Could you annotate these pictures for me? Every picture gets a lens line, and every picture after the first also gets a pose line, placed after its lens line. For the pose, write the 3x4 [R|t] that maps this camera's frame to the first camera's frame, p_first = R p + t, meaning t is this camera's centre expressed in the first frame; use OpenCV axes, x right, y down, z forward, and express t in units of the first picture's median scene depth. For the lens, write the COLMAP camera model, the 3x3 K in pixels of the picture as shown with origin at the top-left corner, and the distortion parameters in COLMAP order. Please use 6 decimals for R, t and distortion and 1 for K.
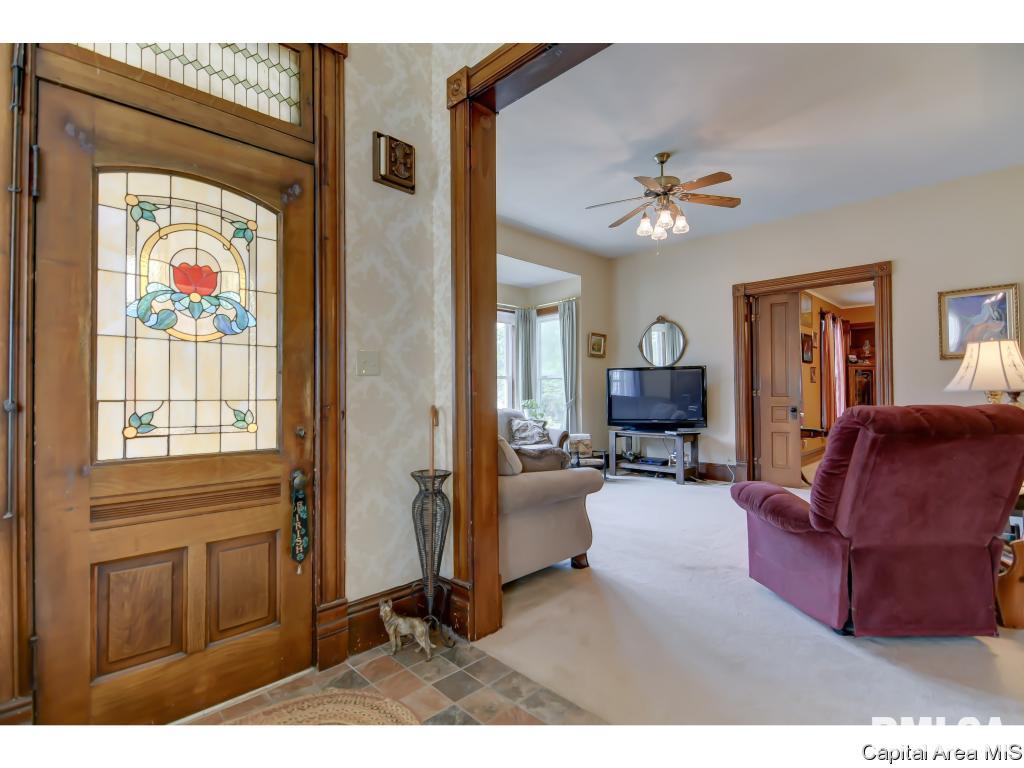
lens RADIAL K [[493.7, 0, 505.6], [0, 493.7, 387.4], [0, 0, 1]] dist [-0.001683, -0.002473]
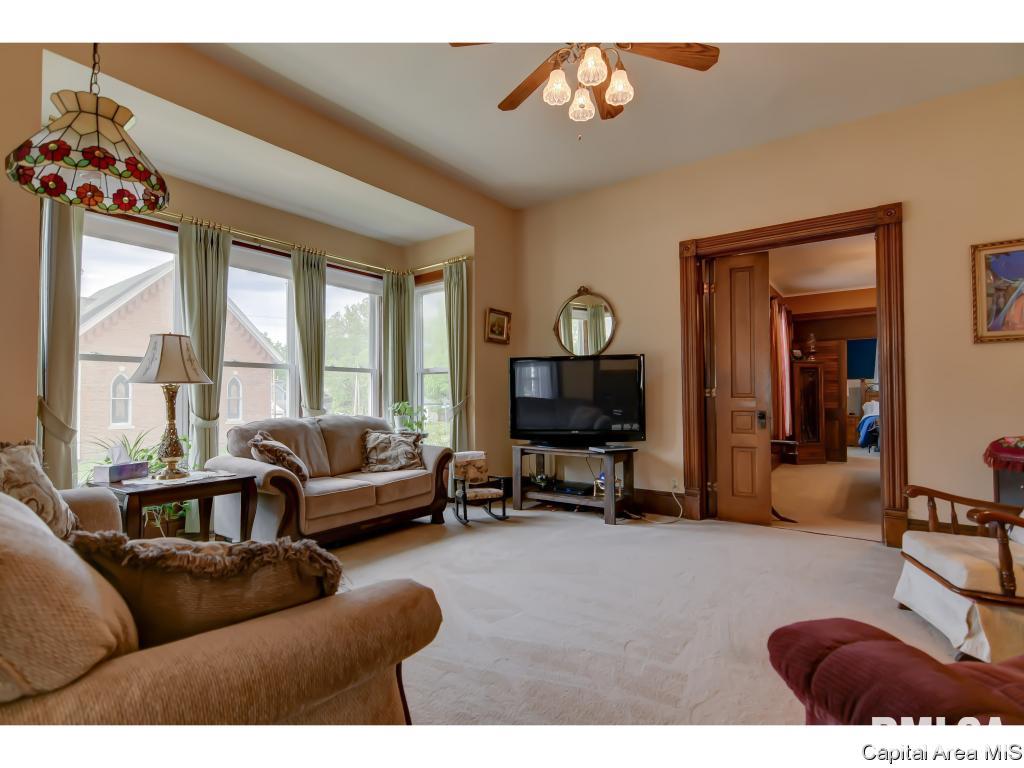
lens RADIAL K [[511.3, 0, 512.0], [0, 511.3, 384.0], [0, 0, 1]] dist [-0.001448, -0.000534]
pose [[0.985809, 0.004308, 0.167817, 0.087334], [-0.002387, 0.999929, -0.011648, 0.007700], [-0.167856, 0.011082, 0.985749, 0.282822]]
